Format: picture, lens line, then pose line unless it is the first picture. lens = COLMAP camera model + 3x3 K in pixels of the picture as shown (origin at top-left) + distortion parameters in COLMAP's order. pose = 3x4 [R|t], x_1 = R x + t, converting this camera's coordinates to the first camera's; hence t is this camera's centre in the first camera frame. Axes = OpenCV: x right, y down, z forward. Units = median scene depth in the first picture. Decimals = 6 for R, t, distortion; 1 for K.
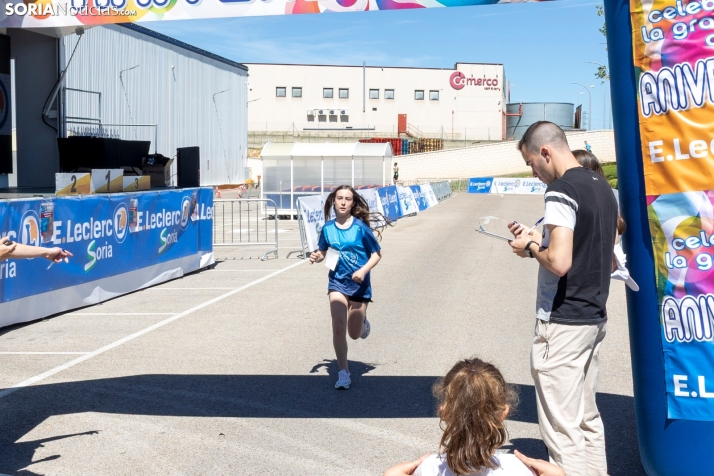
lens RADIAL K [[1457.8, 0, 357.0], [0, 1457.8, 238.0], [0, 0, 1]] dist [-0.458398, 0.553454]
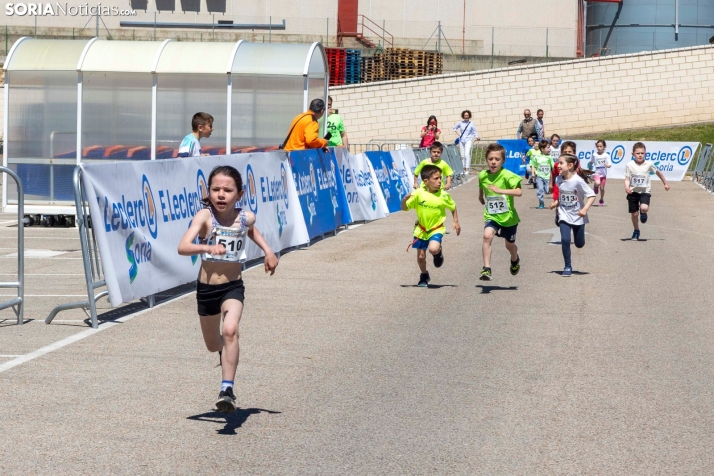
lens RADIAL K [[2814.1, 0, 357.0], [0, 2814.1, 238.0], [0, 0, 1]] dist [-1.955785, 89.916459]
pose [[0.999057, 0.018007, 0.039514, 0.002297], [-0.017408, 0.999729, -0.015442, 0.000888], [-0.039781, 0.014739, 0.999100, 0.187212]]
